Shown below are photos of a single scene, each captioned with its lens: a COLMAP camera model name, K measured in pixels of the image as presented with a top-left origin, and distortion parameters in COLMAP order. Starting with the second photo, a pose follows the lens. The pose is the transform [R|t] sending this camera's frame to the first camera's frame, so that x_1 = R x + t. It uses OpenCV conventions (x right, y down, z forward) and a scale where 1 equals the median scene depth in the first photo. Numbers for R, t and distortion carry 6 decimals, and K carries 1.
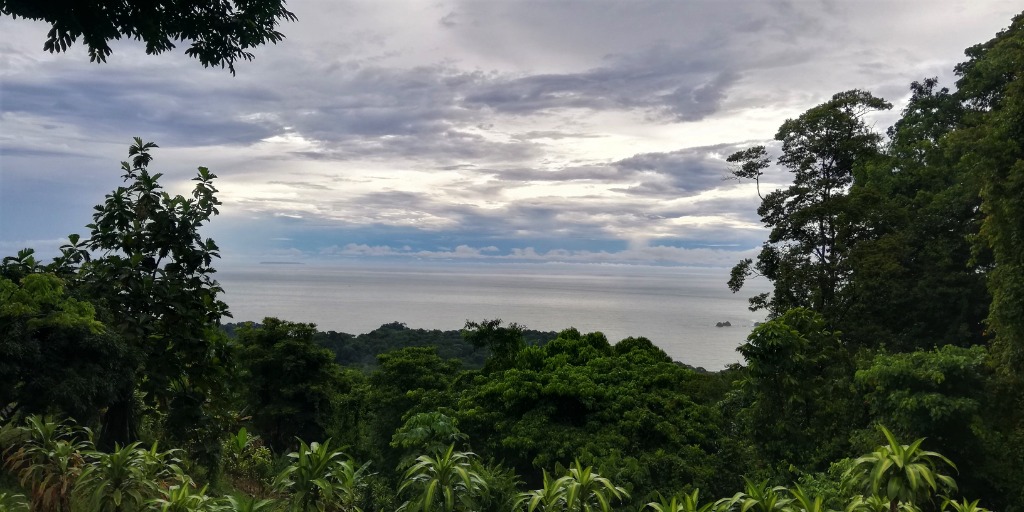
lens RADIAL K [[754.7, 0, 494.9], [0, 754.7, 252.0], [0, 0, 1]] dist [0.073352, -0.106264]
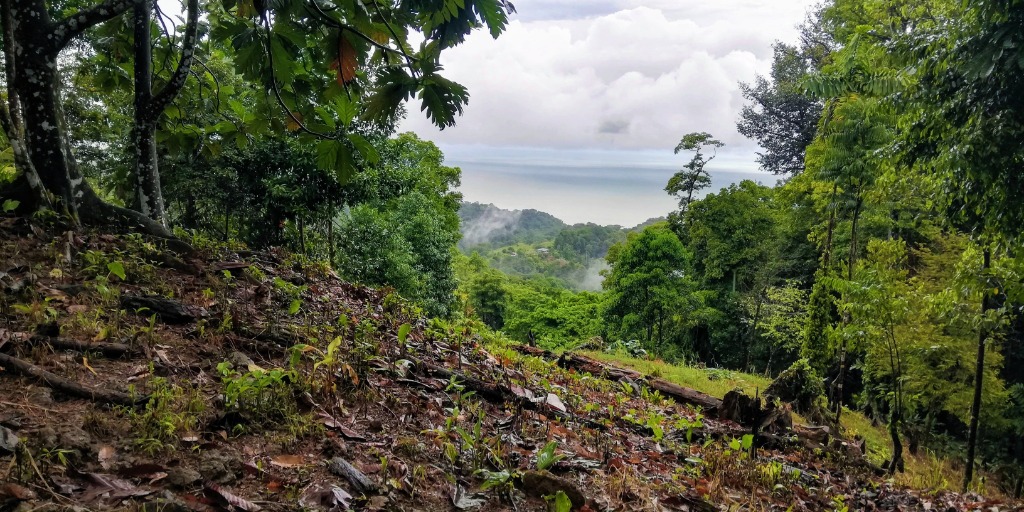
lens RADIAL K [[754.7, 0, 512.1], [0, 754.7, 255.7], [0, 0, 1]] dist [0.073352, -0.106264]
pose [[0.936555, 0.074418, -0.342530, 1.027021], [-0.021651, 0.987619, 0.155371, -0.579366], [0.349851, -0.138097, 0.926571, -2.056645]]
